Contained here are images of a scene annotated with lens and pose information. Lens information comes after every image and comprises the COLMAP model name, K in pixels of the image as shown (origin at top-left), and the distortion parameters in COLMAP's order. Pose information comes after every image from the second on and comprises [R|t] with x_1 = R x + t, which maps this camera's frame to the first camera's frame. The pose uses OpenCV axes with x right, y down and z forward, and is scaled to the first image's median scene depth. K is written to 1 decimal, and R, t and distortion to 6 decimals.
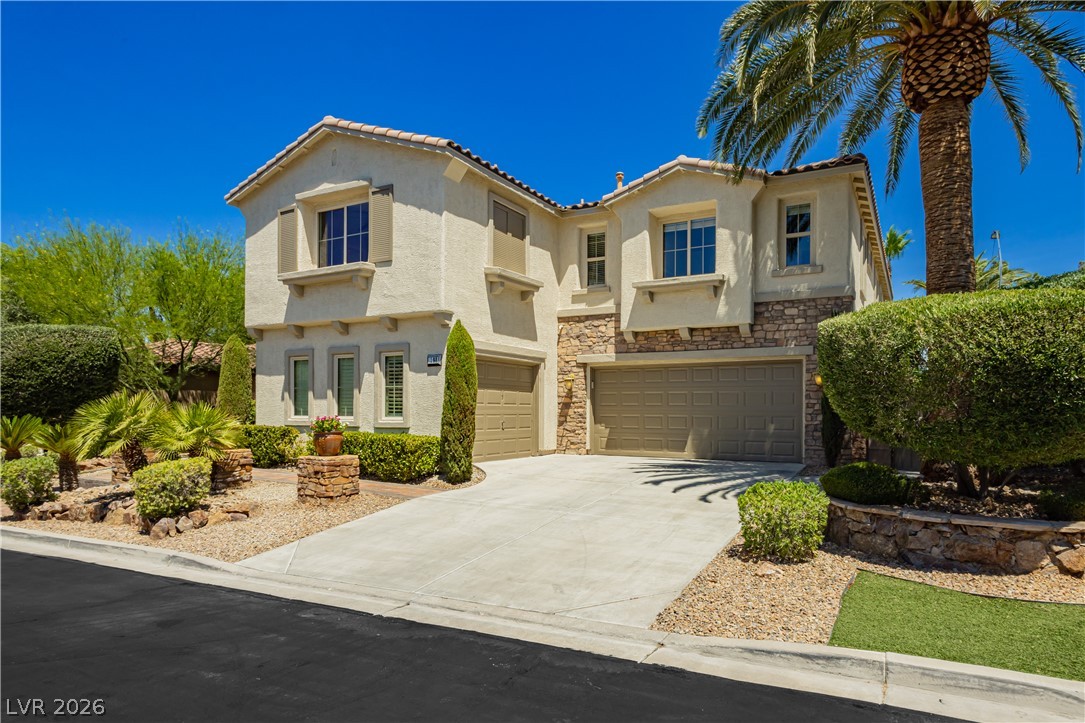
lens RADIAL K [[502.7, 0, 543.0], [0, 502.7, 359.1], [0, 0, 1]] dist [0.014663, -0.008485]
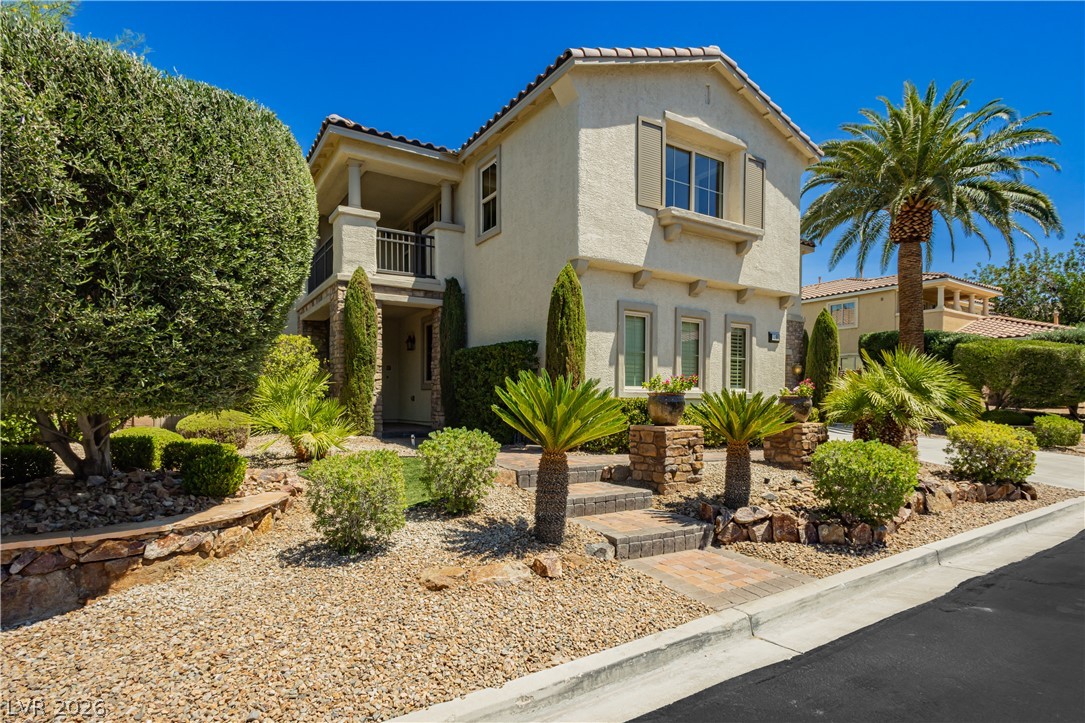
lens RADIAL K [[502.7, 0, 543.0], [0, 502.7, 359.1], [0, 0, 1]] dist [0.014663, -0.008485]
pose [[0.594240, 0.057351, 0.802241, -1.279983], [-0.092086, 0.995747, -0.002973, 0.090845], [-0.798999, -0.072109, 0.596993, 0.678838]]
